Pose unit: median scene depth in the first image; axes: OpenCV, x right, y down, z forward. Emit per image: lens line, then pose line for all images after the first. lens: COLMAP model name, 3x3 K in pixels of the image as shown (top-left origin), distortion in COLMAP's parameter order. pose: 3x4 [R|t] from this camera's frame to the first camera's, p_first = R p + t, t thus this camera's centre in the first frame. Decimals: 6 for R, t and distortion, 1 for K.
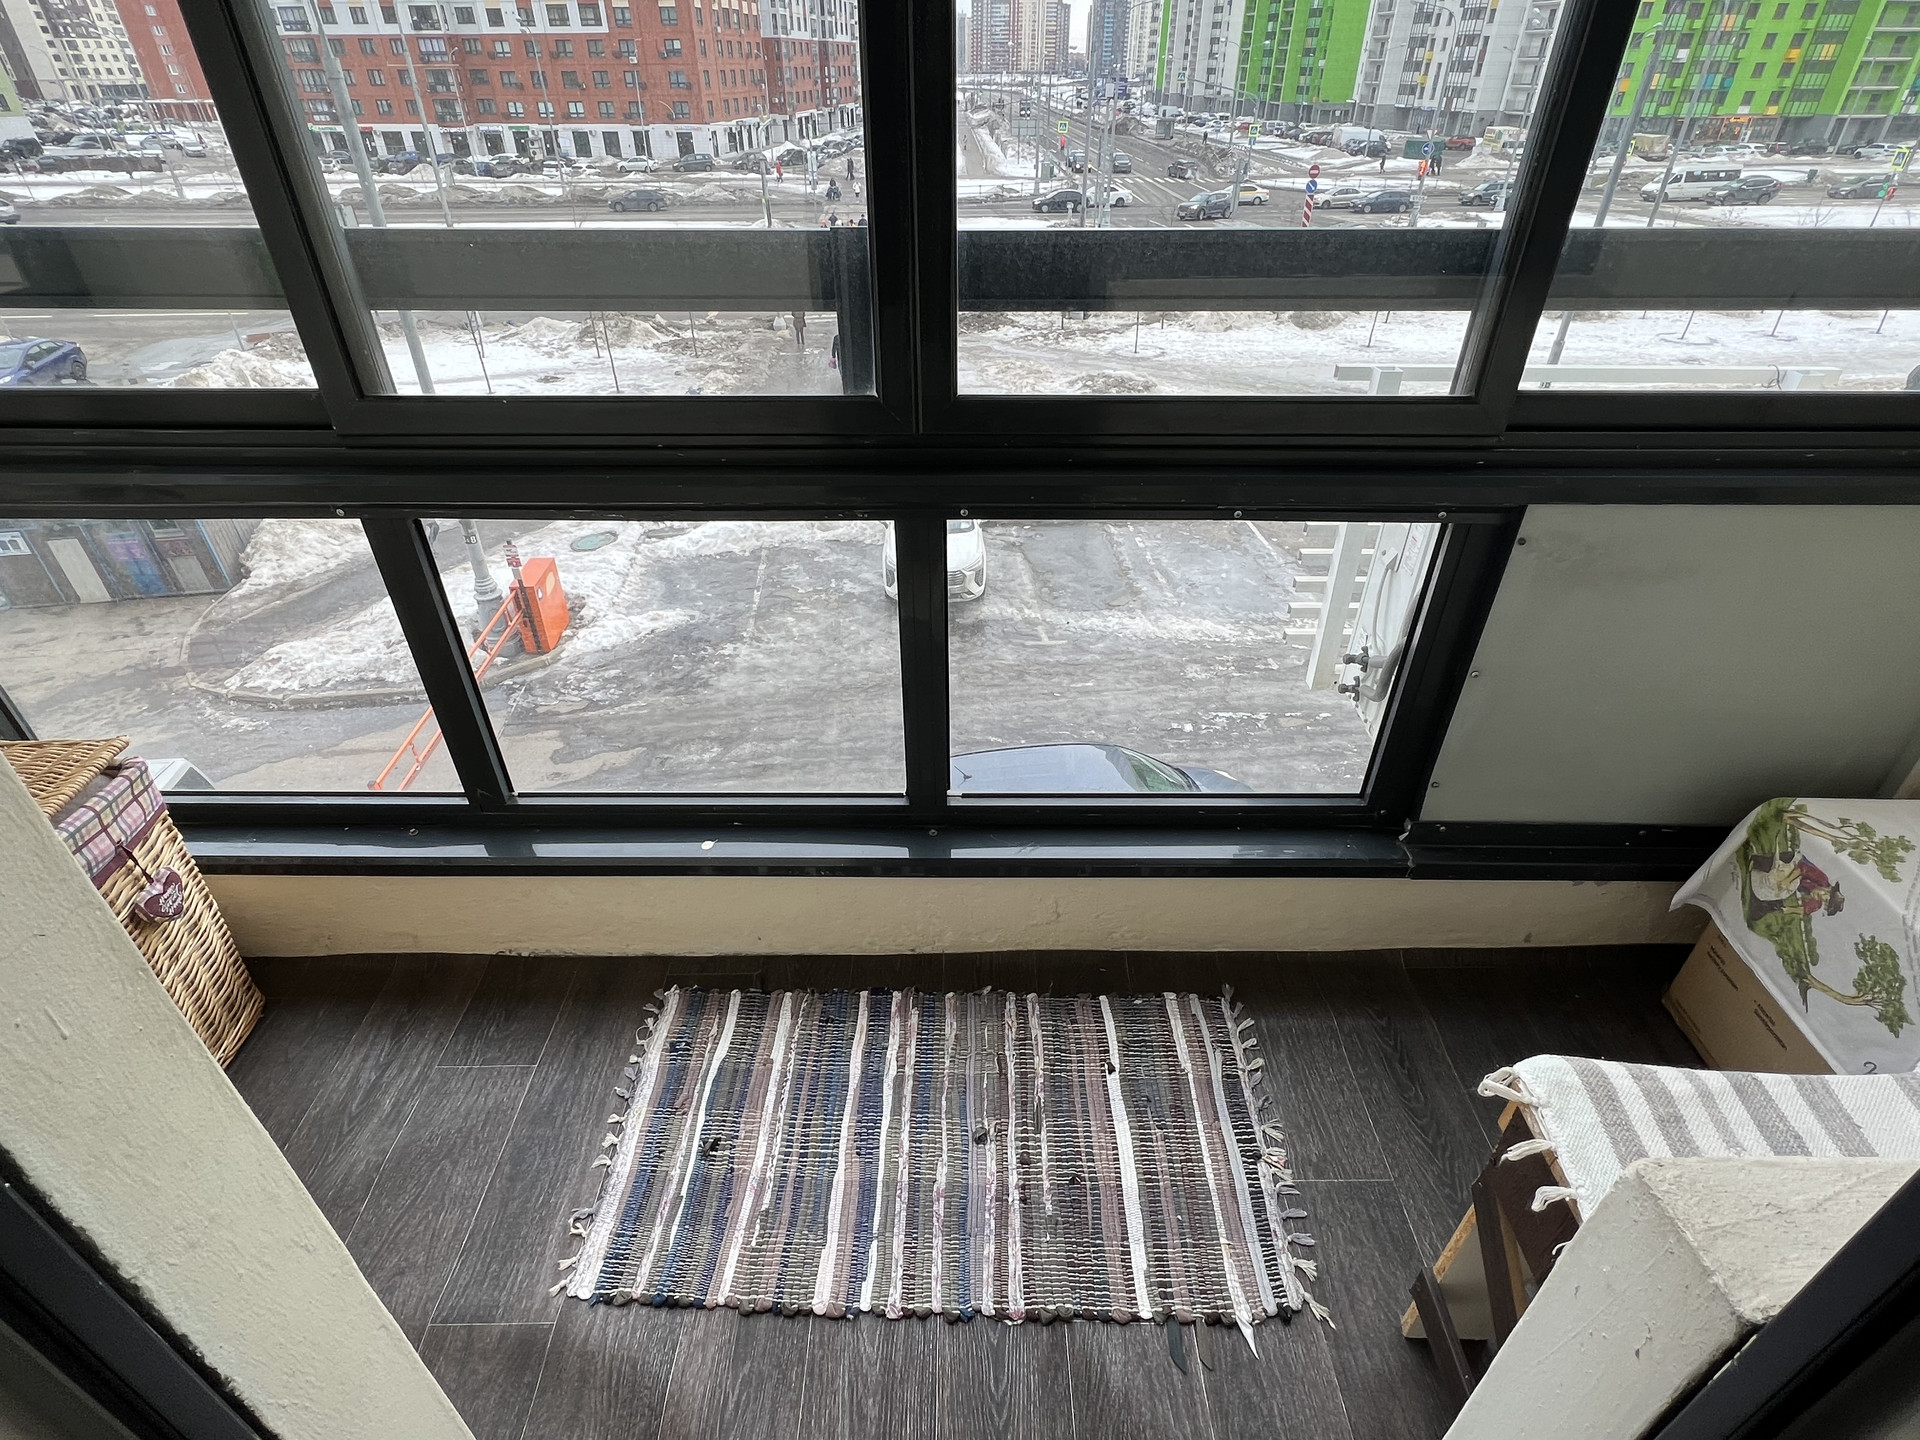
lens RADIAL K [[973.9, 0, 962.7], [0, 973.9, 725.1], [0, 0, 1]] dist [-0.001615, 0.000568]
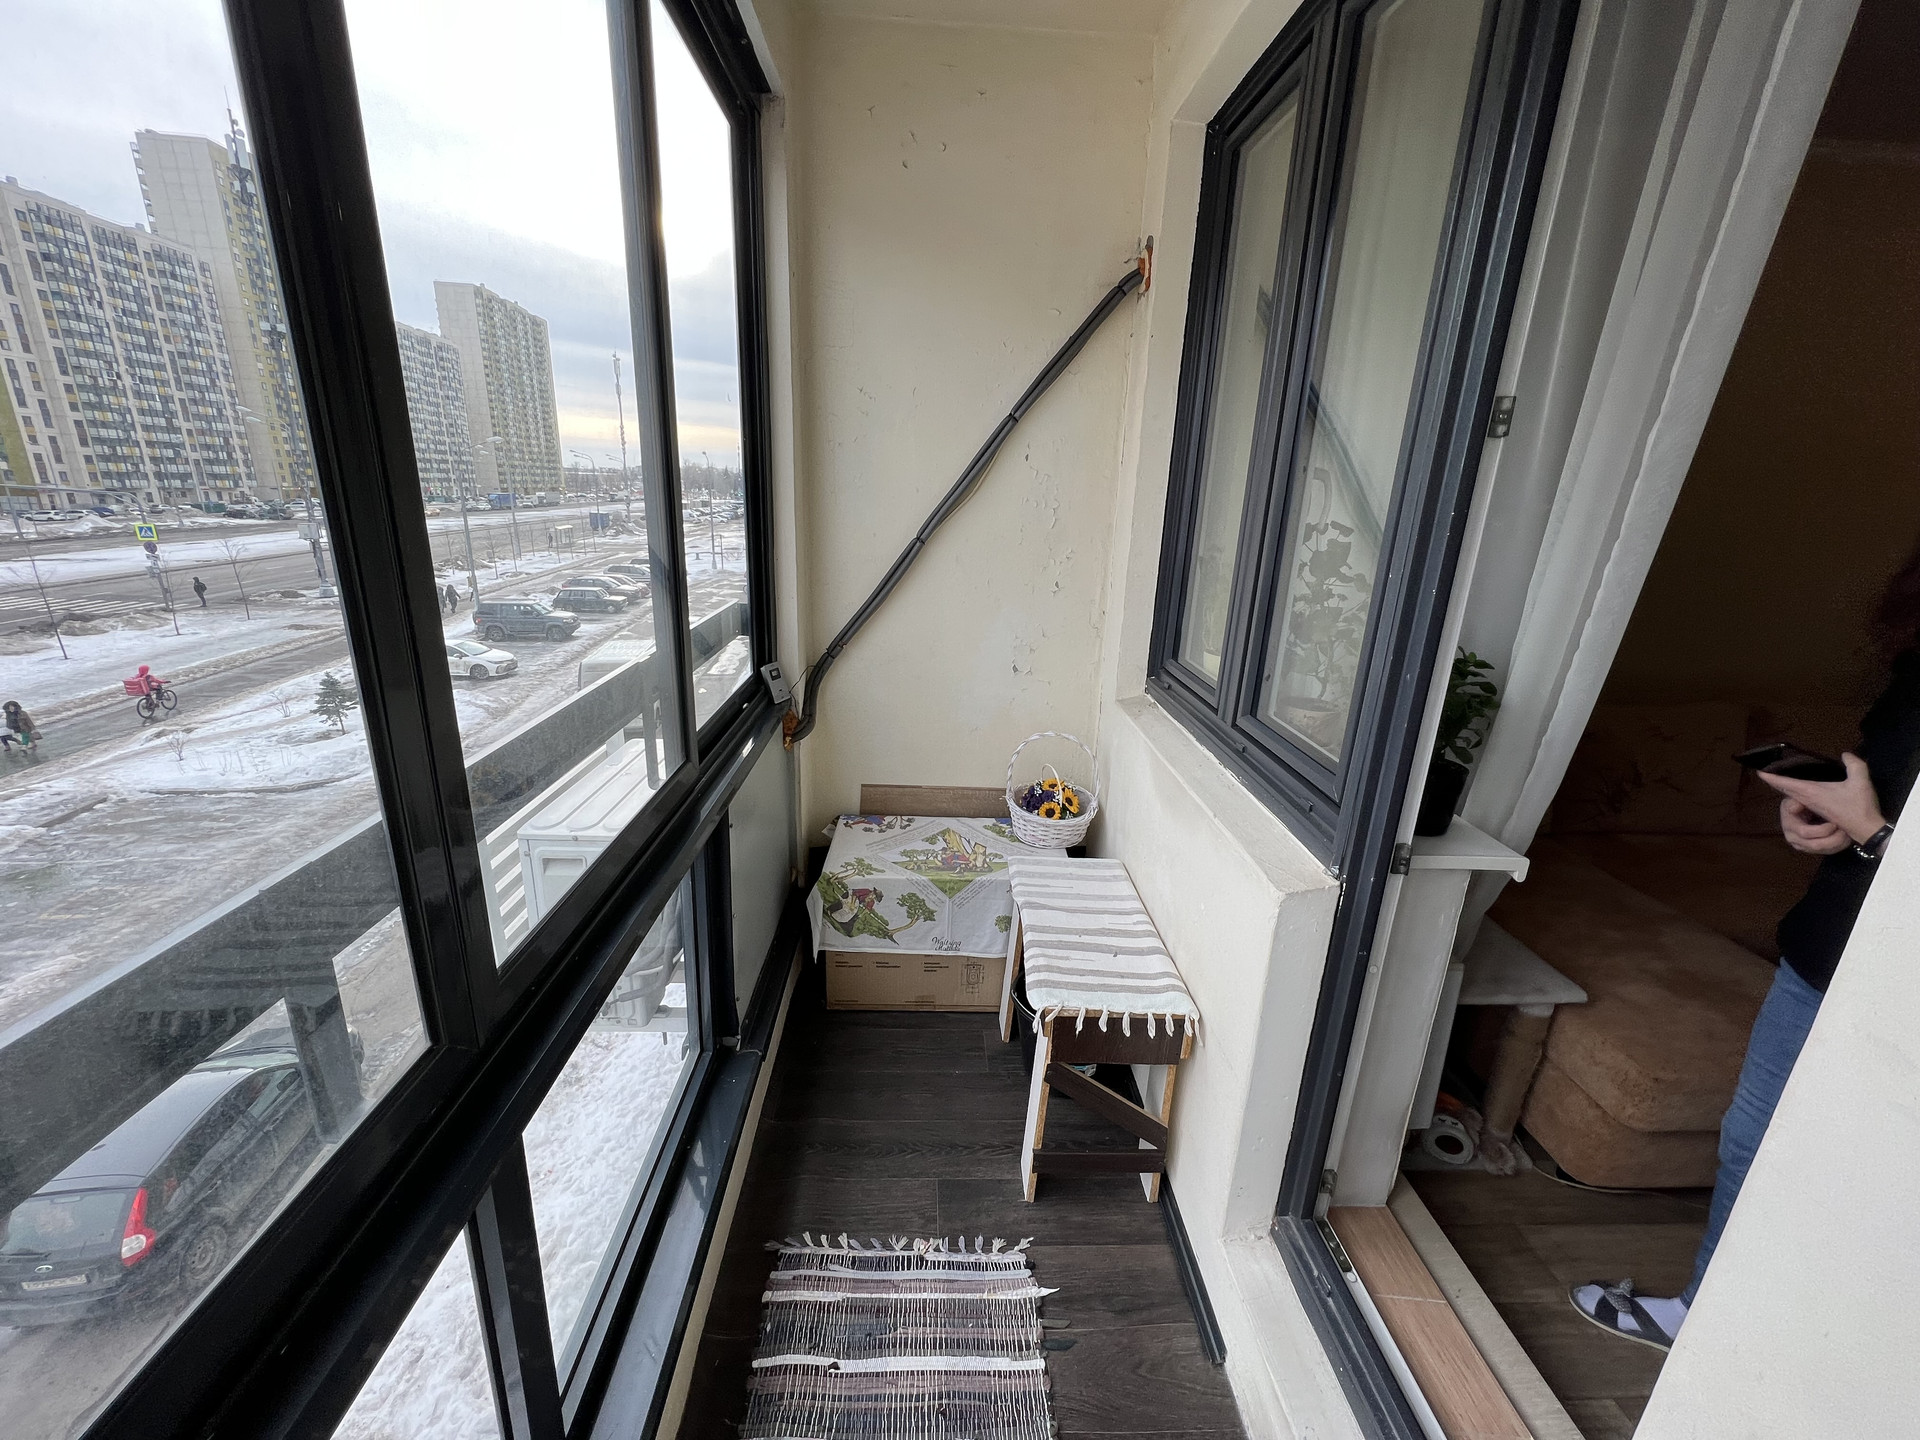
lens RADIAL K [[761.7, 0, 966.0], [0, 761.7, 715.5], [0, 0, 1]] dist [-0.009415, -0.000036]
pose [[-0.050518, -0.283641, 0.957599, -0.040352], [0.527630, 0.806514, 0.266724, -0.033809], [-0.847971, 0.518732, 0.108914, 0.034981]]
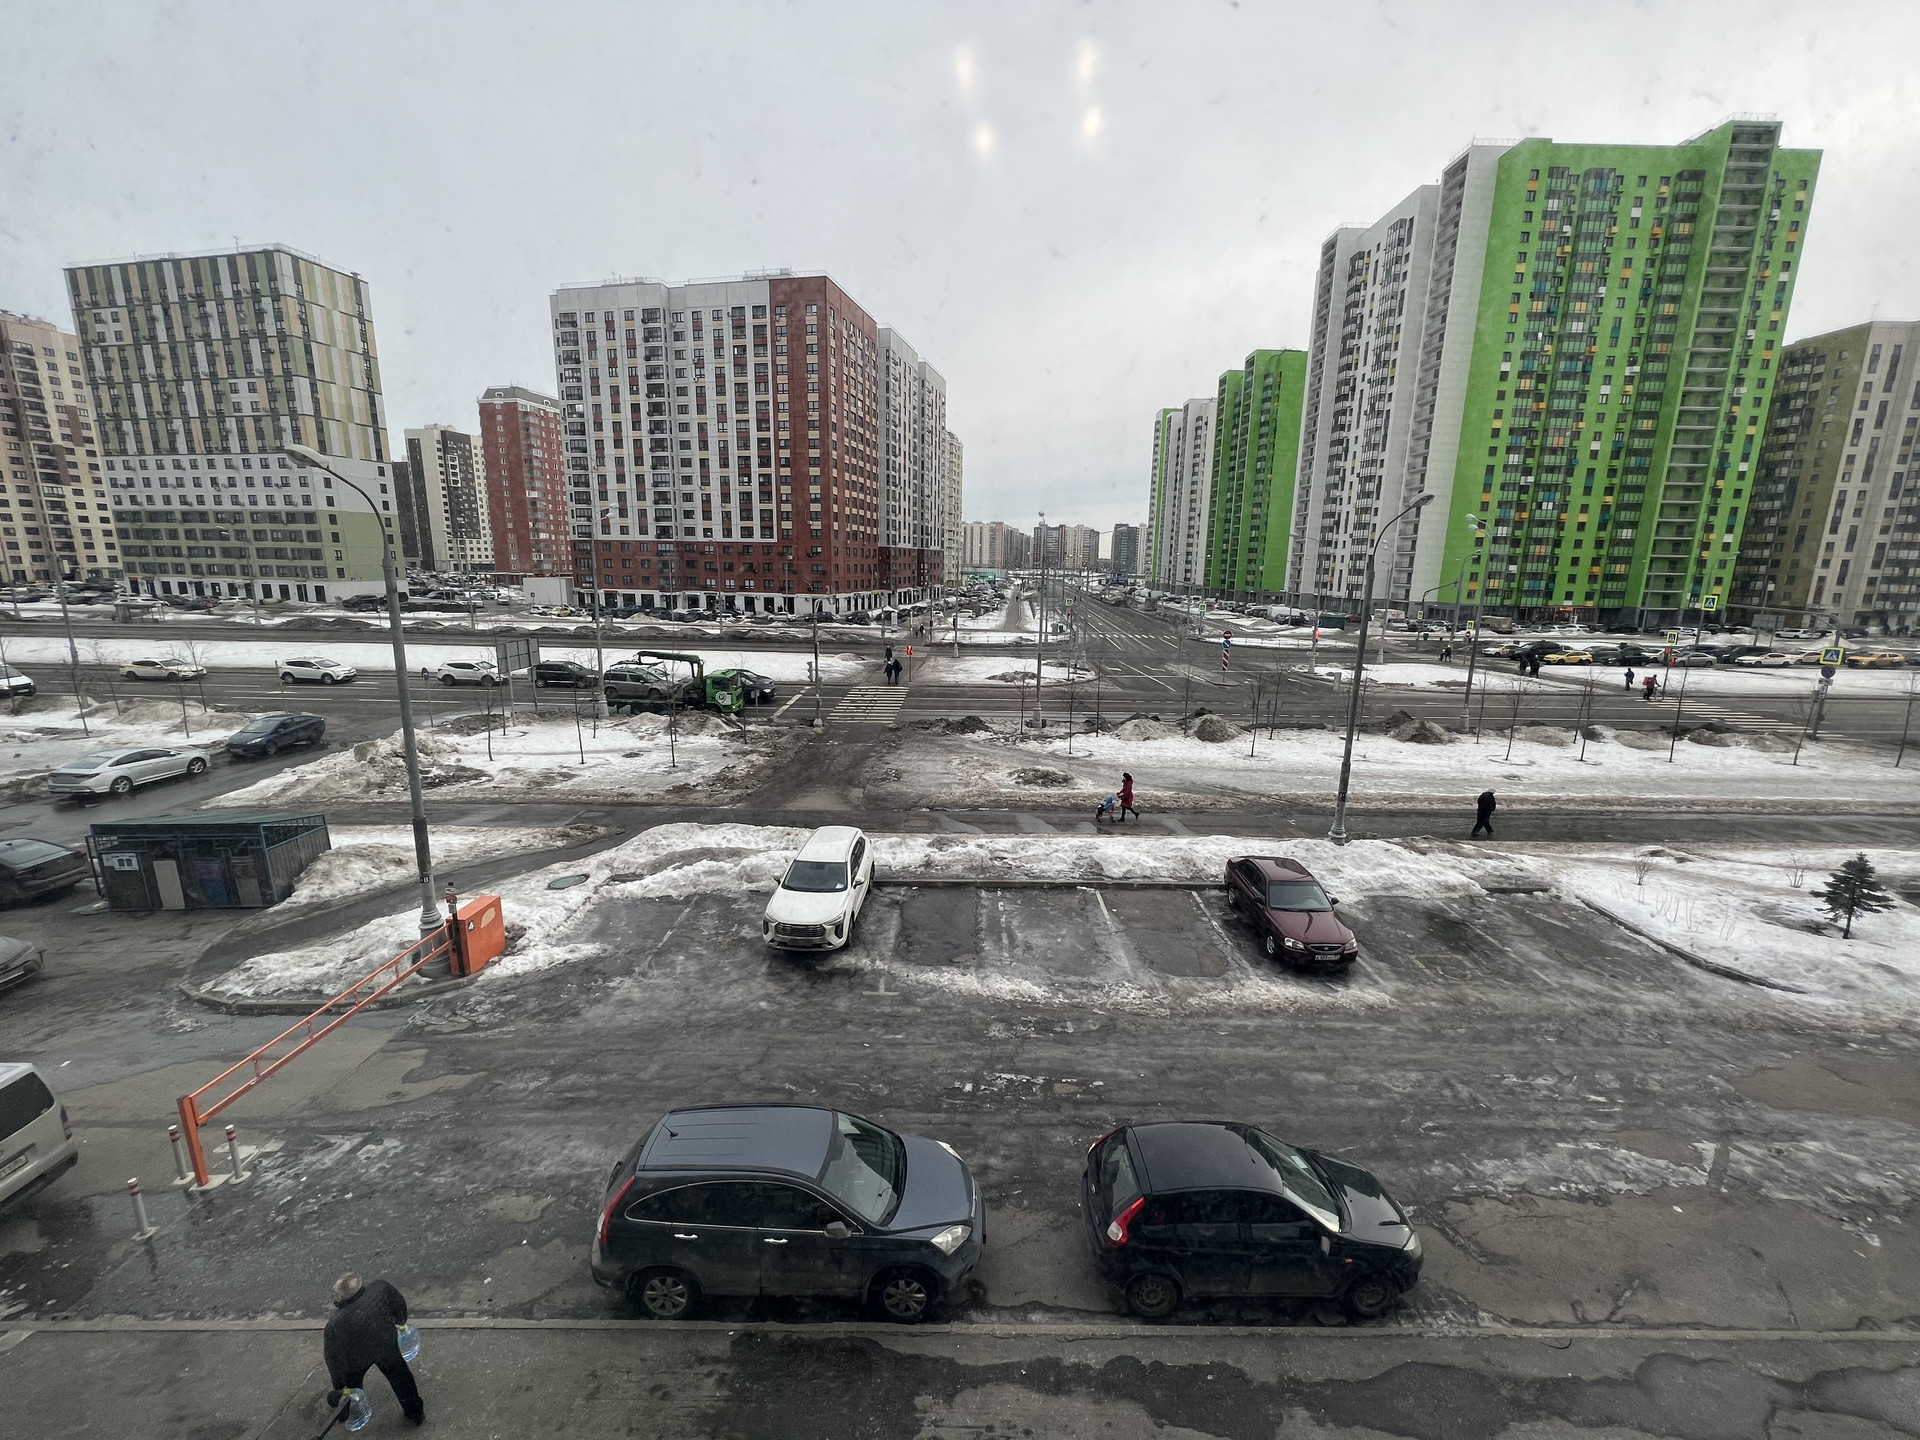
lens RADIAL K [[764.6, 0, 967.5], [0, 764.6, 719.5], [0, 0, 1]] dist [-0.000601, -0.000055]
pose [[0.996252, 0.036185, -0.078569, 0.222998], [-0.063576, 0.922211, -0.381424, -0.040191], [0.058656, 0.384989, 0.921055, 0.038807]]
